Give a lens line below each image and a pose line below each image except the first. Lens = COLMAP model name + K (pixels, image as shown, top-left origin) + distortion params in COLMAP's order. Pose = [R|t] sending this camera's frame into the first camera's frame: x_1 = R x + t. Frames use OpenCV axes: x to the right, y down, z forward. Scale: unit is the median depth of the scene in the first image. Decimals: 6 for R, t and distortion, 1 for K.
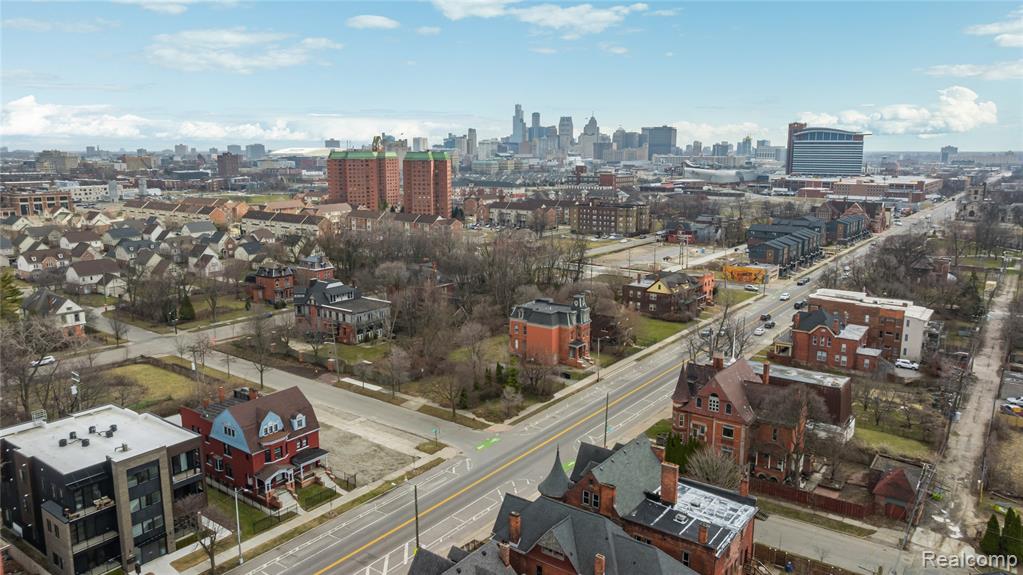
lens RADIAL K [[723.6, 0, 514.3], [0, 723.6, 280.7], [0, 0, 1]] dist [-0.028574, 0.020111]
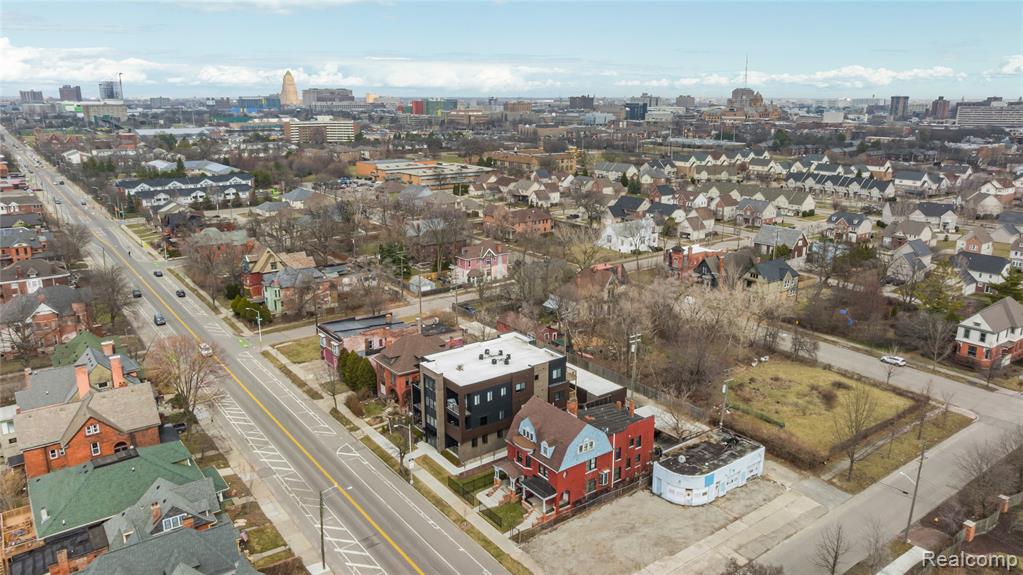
lens RADIAL K [[723.6, 0, 514.3], [0, 723.6, 280.7], [0, 0, 1]] dist [-0.028574, 0.020111]
pose [[-0.294598, 0.236881, -0.925797, 0.466559], [-0.174008, 0.939297, 0.295706, -0.245552], [0.939645, 0.248210, -0.235496, 1.003708]]
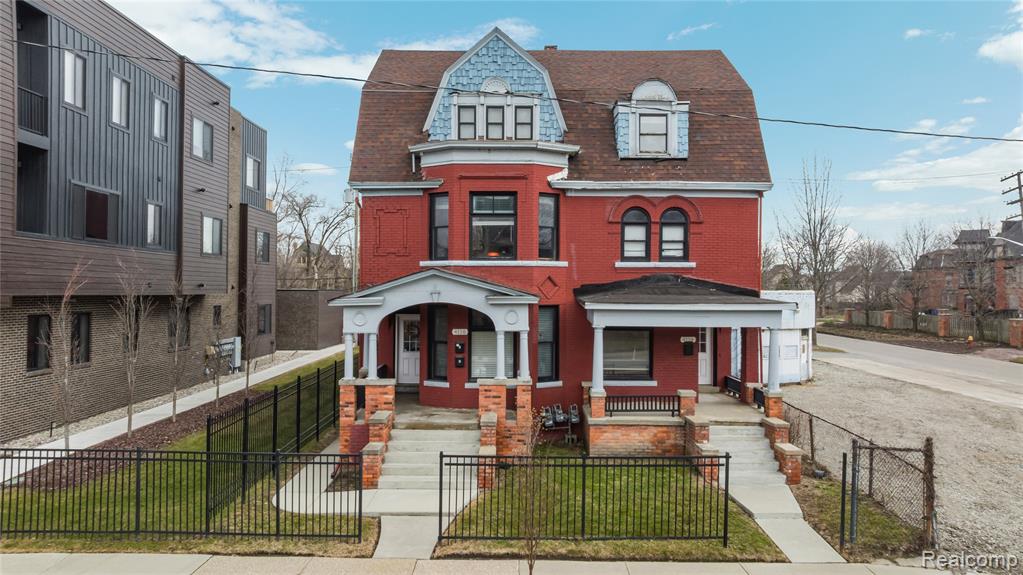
lens RADIAL K [[723.6, 0, 514.3], [0, 723.6, 280.7], [0, 0, 1]] dist [-0.028574, 0.020111]
pose [[0.578835, -0.015620, -0.815295, -0.143198], [-0.147758, 0.981257, -0.123703, 0.238052], [0.801946, 0.192070, 0.565678, 0.772676]]
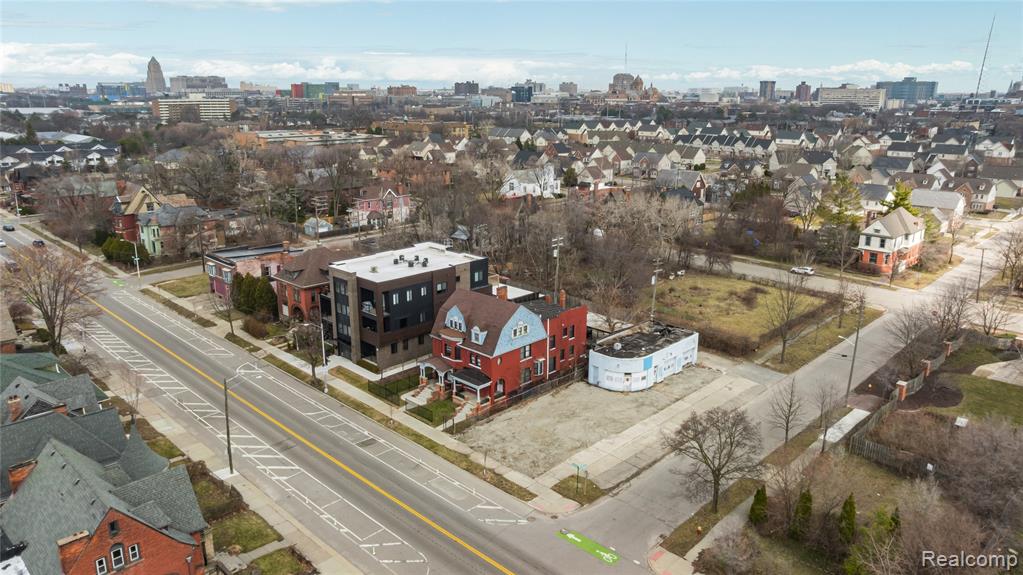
lens RADIAL K [[723.6, 0, 514.3], [0, 723.6, 280.7], [0, 0, 1]] dist [-0.028574, 0.020111]
pose [[-0.141653, 0.252867, -0.957075, 0.443112], [-0.182401, 0.943603, 0.276304, -0.097350], [0.972967, 0.213710, -0.087541, 0.982827]]
